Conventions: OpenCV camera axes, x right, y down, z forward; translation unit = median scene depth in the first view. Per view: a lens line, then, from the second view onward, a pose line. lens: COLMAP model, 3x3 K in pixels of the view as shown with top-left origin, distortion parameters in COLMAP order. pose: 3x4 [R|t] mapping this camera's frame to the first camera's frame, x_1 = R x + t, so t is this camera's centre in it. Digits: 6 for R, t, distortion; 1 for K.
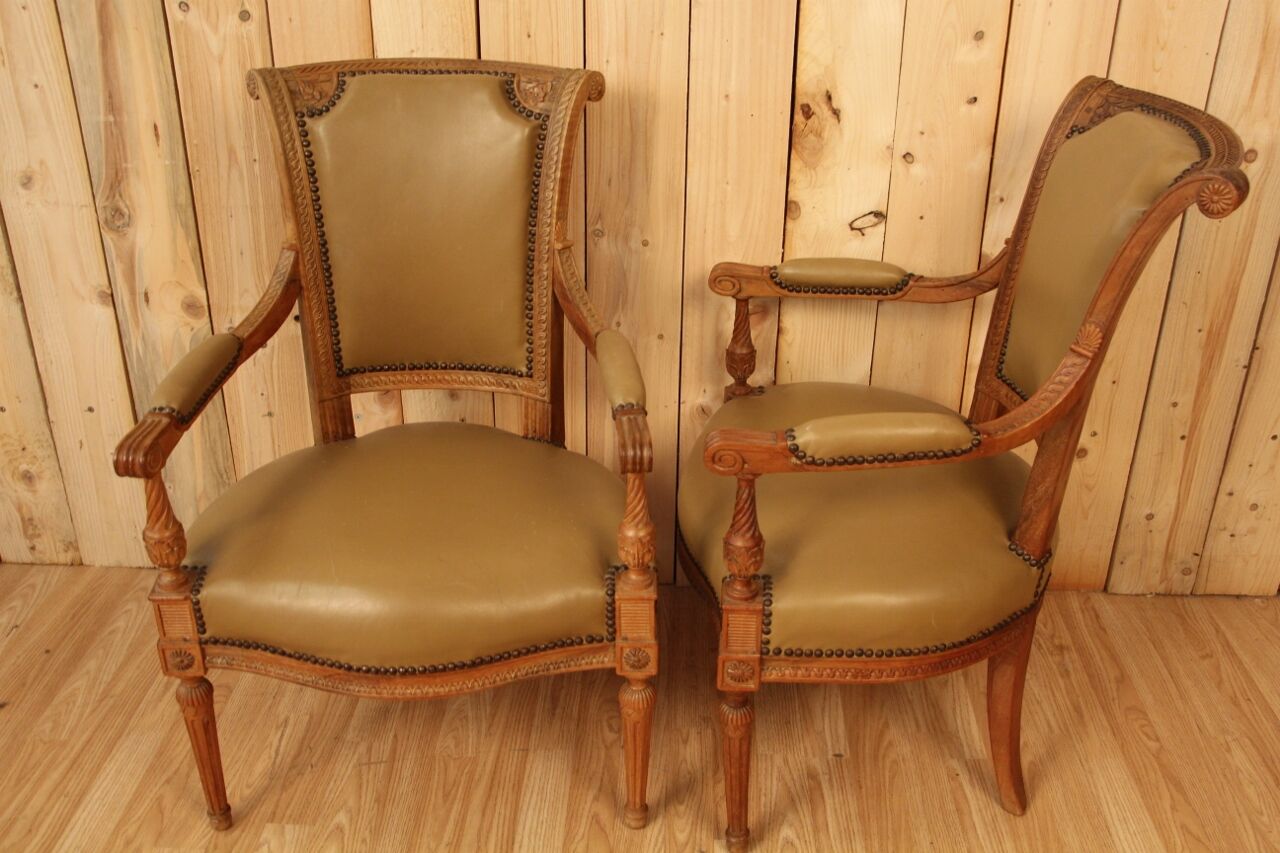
lens RADIAL K [[1267.9, 0, 640.0], [0, 1267.9, 426.5], [0, 0, 1]] dist [-0.143526, 0.258256]
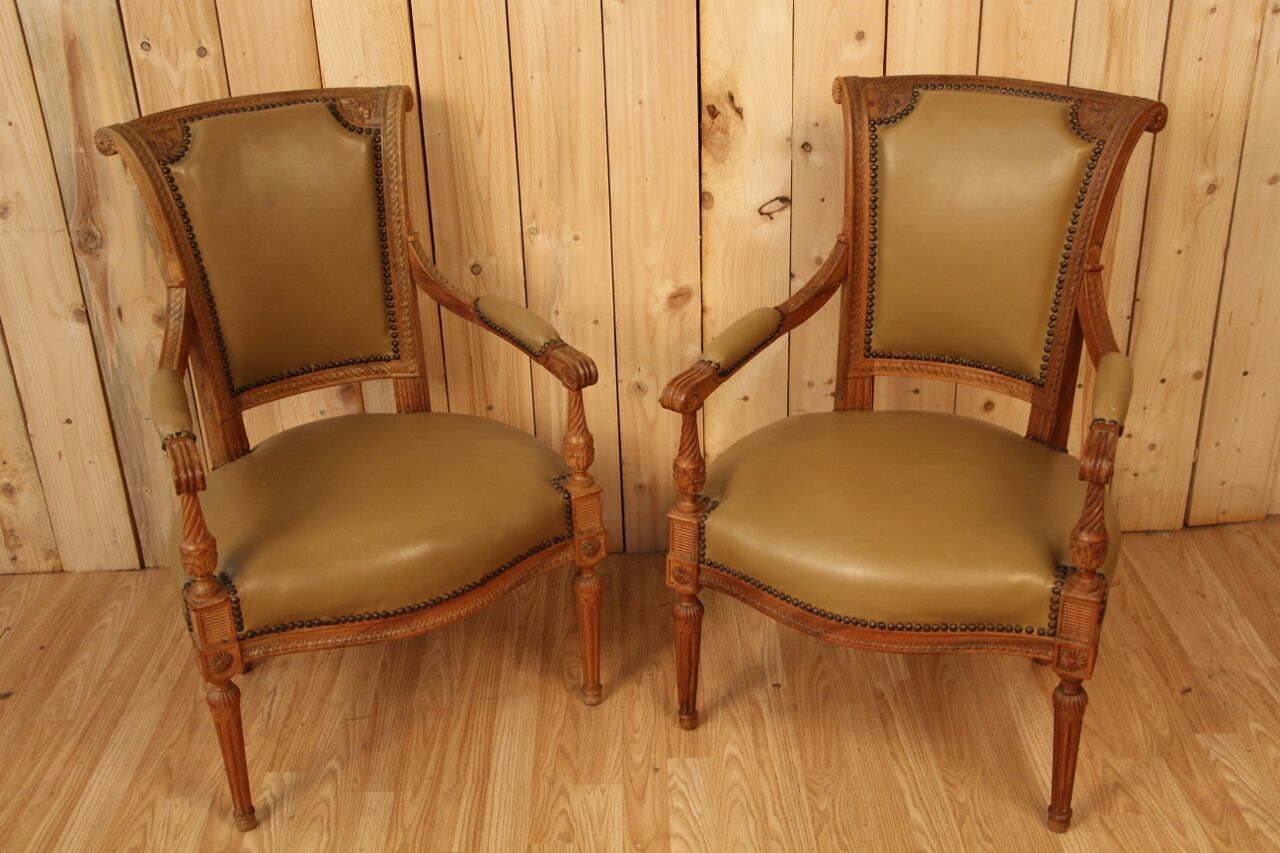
lens RADIAL K [[1423.0, 0, 640.0], [0, 1423.0, 426.5], [0, 0, 1]] dist [-0.091029, 0.293957]
pose [[0.997802, -0.060332, 0.027426, 0.016620], [0.060801, 0.998012, -0.016591, 0.046546], [-0.026370, 0.018222, 0.999486, -0.257238]]
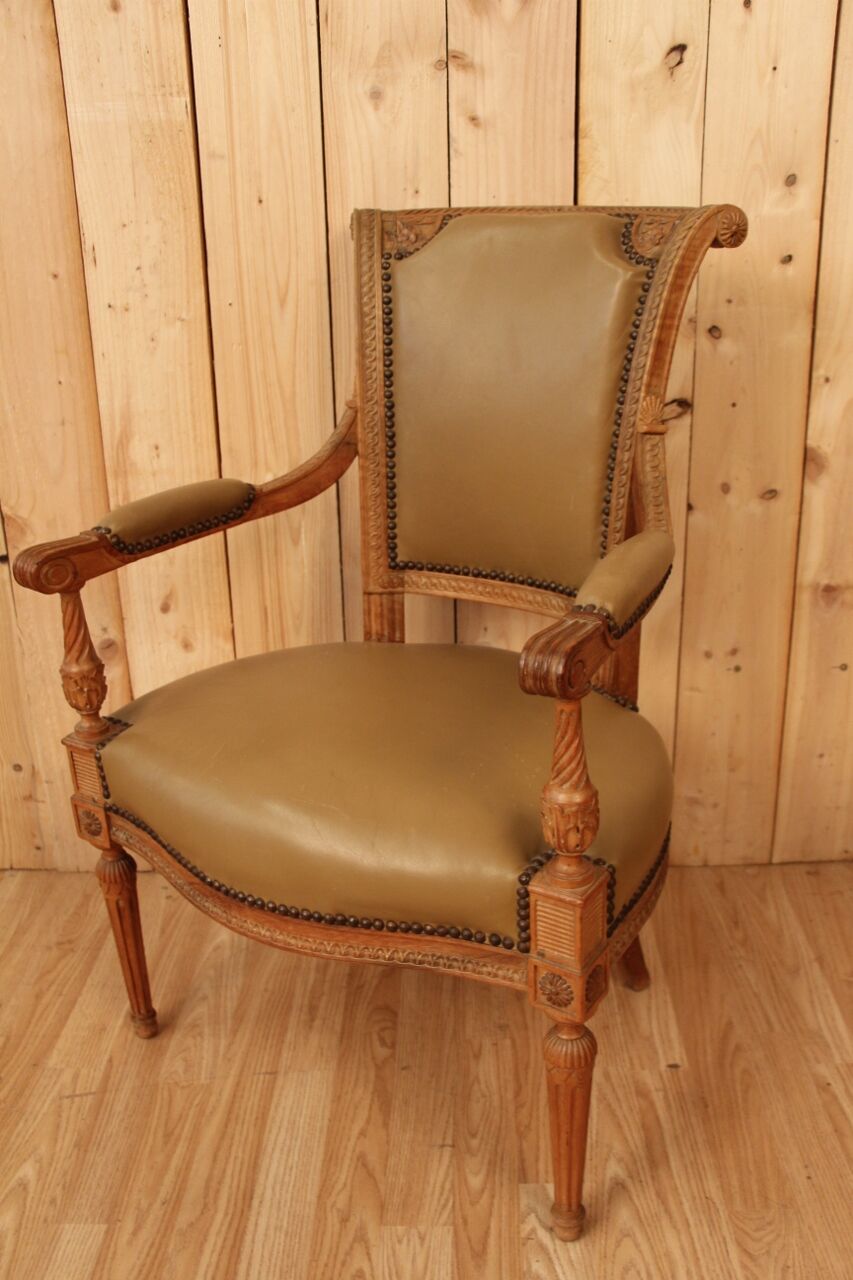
lens RADIAL K [[1181.3, 0, 432.4], [0, 1181.3, 644.9], [0, 0, 1]] dist [-0.169810, 0.219388]
pose [[0.999389, -0.034893, 0.001770, 0.015733], [0.034860, 0.992524, -0.116964, 0.080204], [0.002325, 0.116954, 0.993135, 0.252659]]
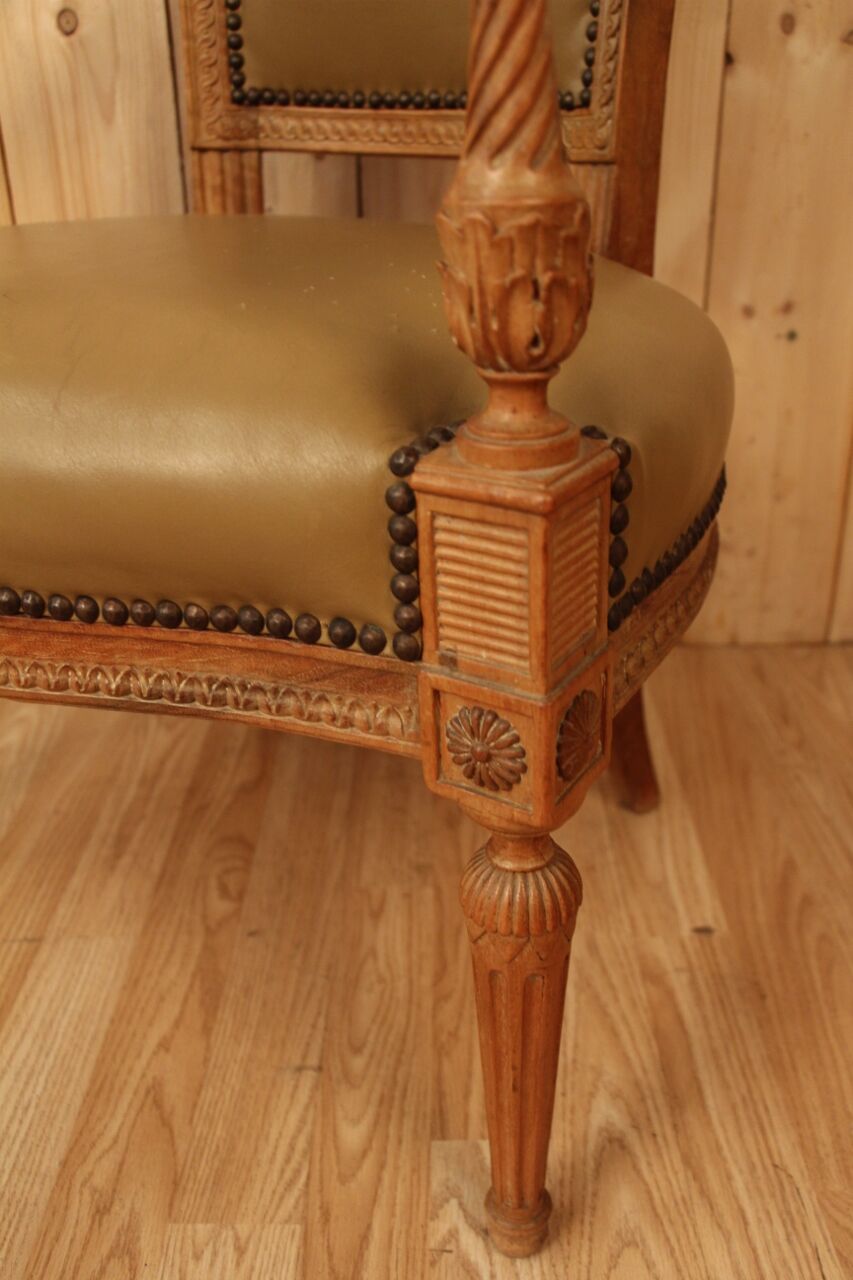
lens RADIAL K [[1164.5, 0, 433.9], [0, 1164.5, 641.2], [0, 0, 1]] dist [-0.190701, 0.239898]
pose [[0.999280, -0.033651, 0.017549, 0.053794], [0.033928, 0.999301, -0.015723, 0.157285], [-0.017008, 0.016307, 0.999722, 0.571654]]
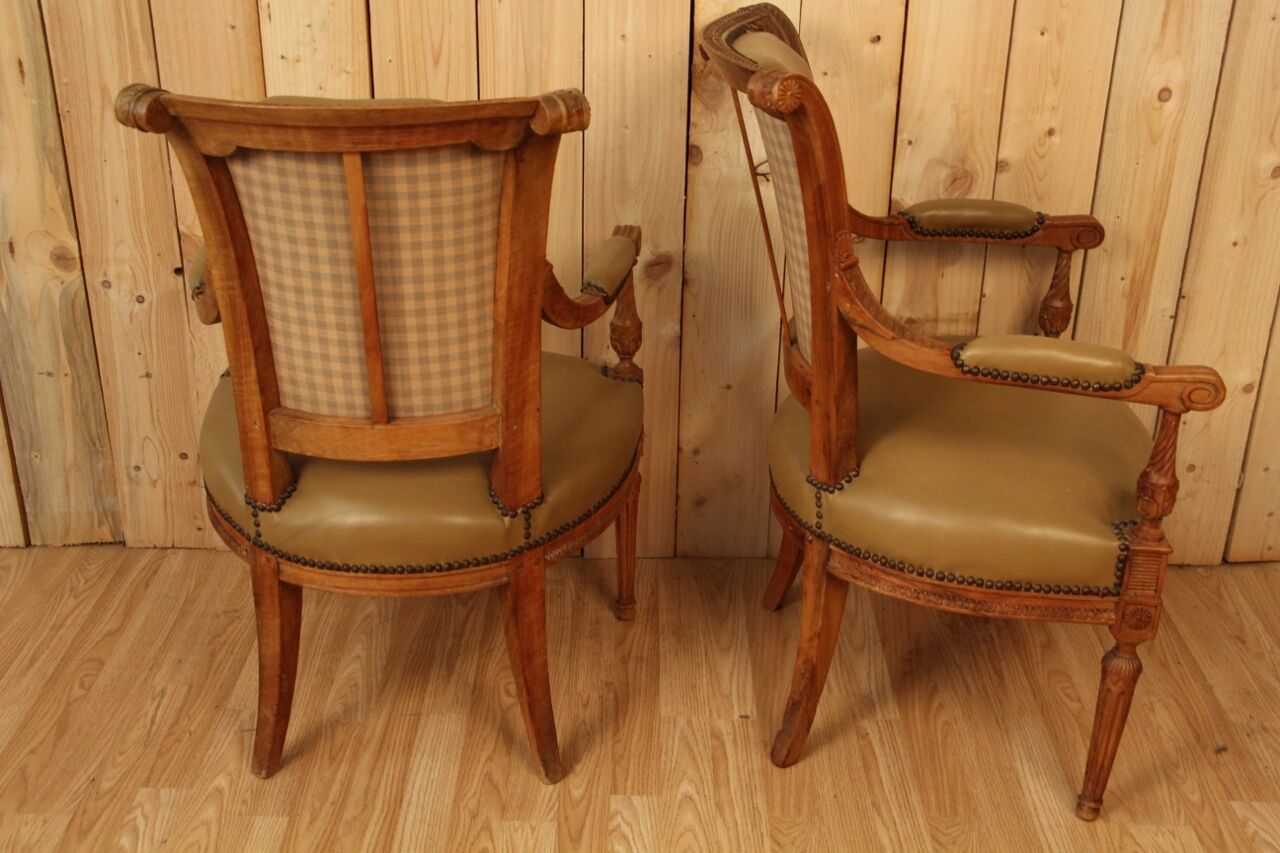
lens RADIAL K [[1506.4, 0, 640.0], [0, 1506.4, 426.5], [0, 0, 1]] dist [-0.081114, 0.372120]
pose [[0.999466, -0.006378, 0.032036, 0.042615], [0.007273, 0.999584, -0.027917, 0.071379], [-0.031845, 0.028135, 0.999097, -0.152286]]
